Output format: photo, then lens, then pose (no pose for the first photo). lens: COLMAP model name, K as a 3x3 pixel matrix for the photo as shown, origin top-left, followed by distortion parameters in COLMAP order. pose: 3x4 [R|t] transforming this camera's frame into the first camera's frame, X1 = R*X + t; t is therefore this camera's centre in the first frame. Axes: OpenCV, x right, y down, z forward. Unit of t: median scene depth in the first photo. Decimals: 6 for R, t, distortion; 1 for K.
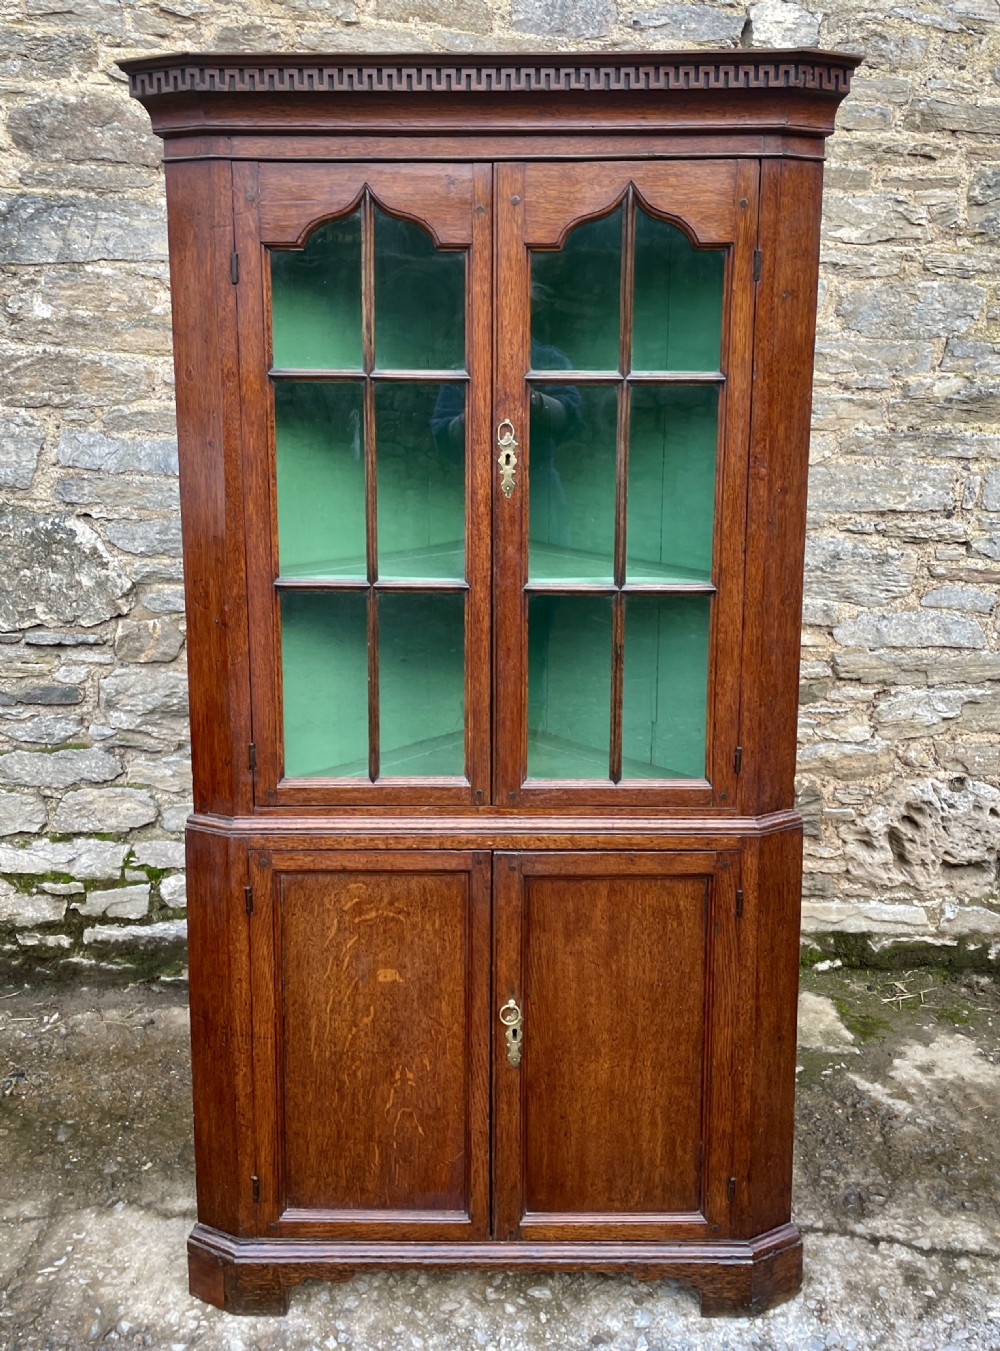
lens RADIAL K [[1193.1, 0, 495.4], [0, 1193.1, 564.4], [0, 0, 1]] dist [0.037618, -0.029395]
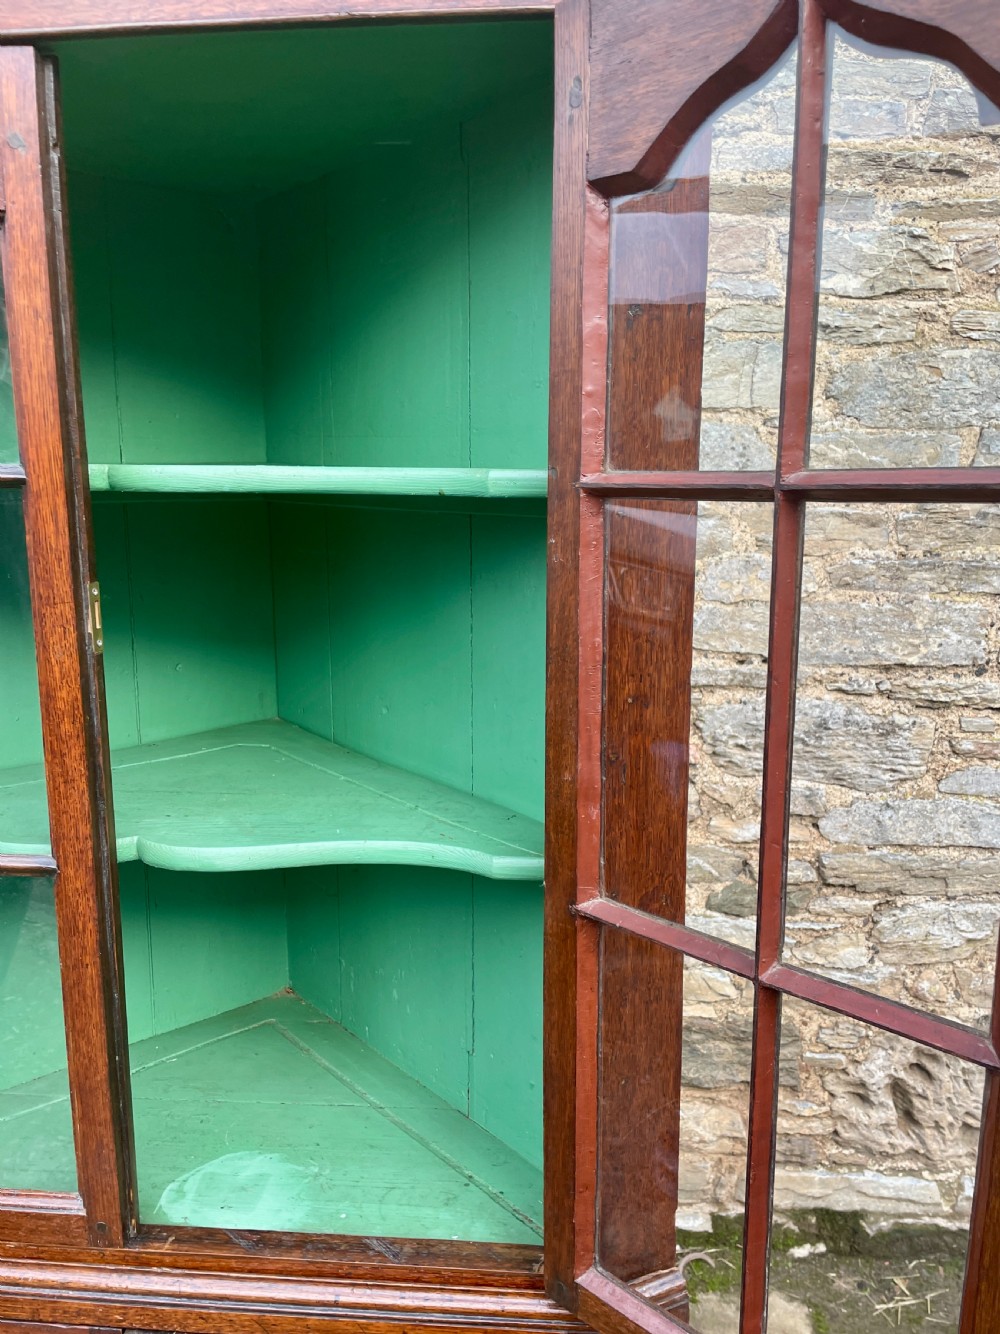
lens RADIAL K [[1058.9, 0, 496.4], [0, 1058.9, 677.1], [0, 0, 1]] dist [0.051583, -0.078019]
pose [[0.997702, 0.010336, -0.066968, 0.126723], [-0.008956, 0.999742, 0.020881, -0.048655], [0.067166, -0.020233, 0.997537, 0.328789]]
